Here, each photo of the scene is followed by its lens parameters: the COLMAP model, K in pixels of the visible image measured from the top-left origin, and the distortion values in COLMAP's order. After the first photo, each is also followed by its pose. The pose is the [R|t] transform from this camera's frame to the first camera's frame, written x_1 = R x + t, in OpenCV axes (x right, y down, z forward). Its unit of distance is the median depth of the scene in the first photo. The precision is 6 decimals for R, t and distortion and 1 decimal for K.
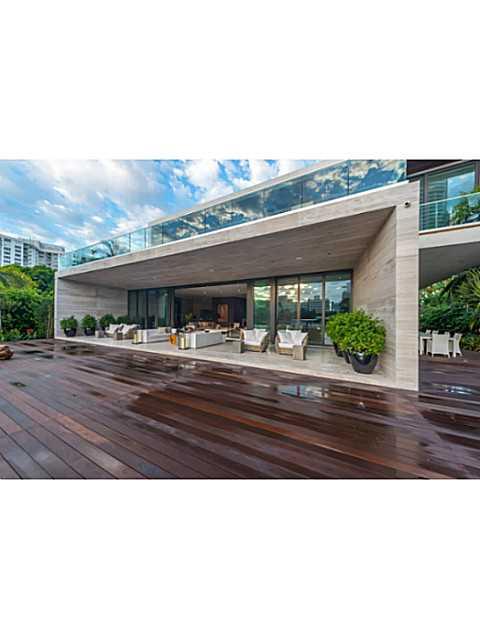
lens RADIAL K [[173.0, 0, 252.2], [0, 173.0, 320.0], [0, 0, 1]] dist [-0.016274, -0.000013]
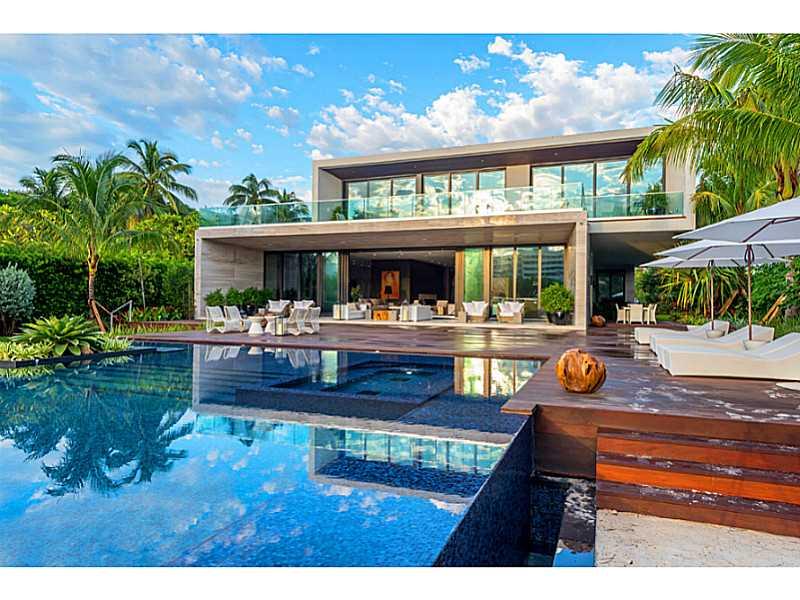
lens RADIAL K [[589.8, 0, 400.0], [0, 589.8, 300.0], [0, 0, 1]] dist [0.023010, 0.001740]
pose [[0.995209, -0.006279, 0.097572, -0.581762], [0.006741, 0.999968, -0.004405, 0.043608], [-0.097542, 0.005042, 0.995219, -1.849206]]
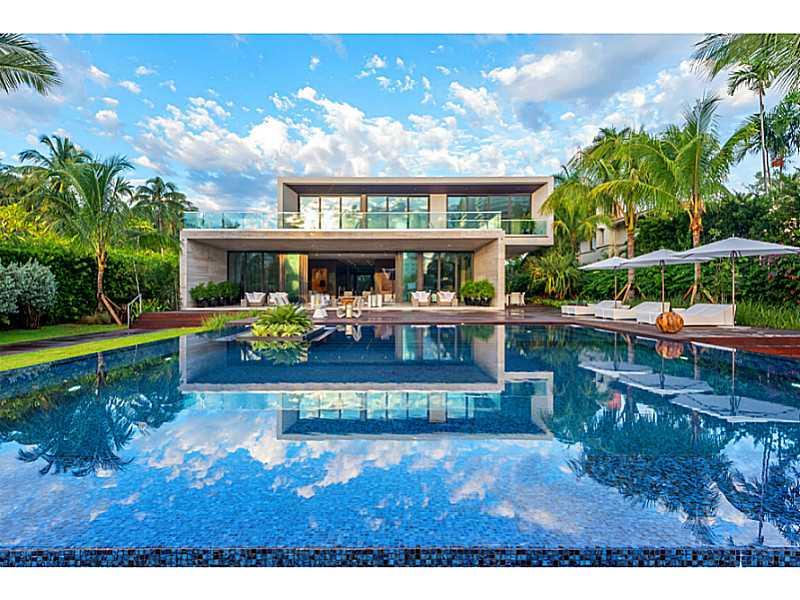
lens RADIAL K [[465.8, 0, 400.0], [0, 465.8, 300.0], [0, 0, 1]] dist [0.002178, 0.000384]
pose [[0.852024, -0.028282, 0.522739, -1.598407], [0.020071, 0.999570, 0.021366, 0.029195], [-0.523119, -0.007712, 0.852225, -1.641852]]
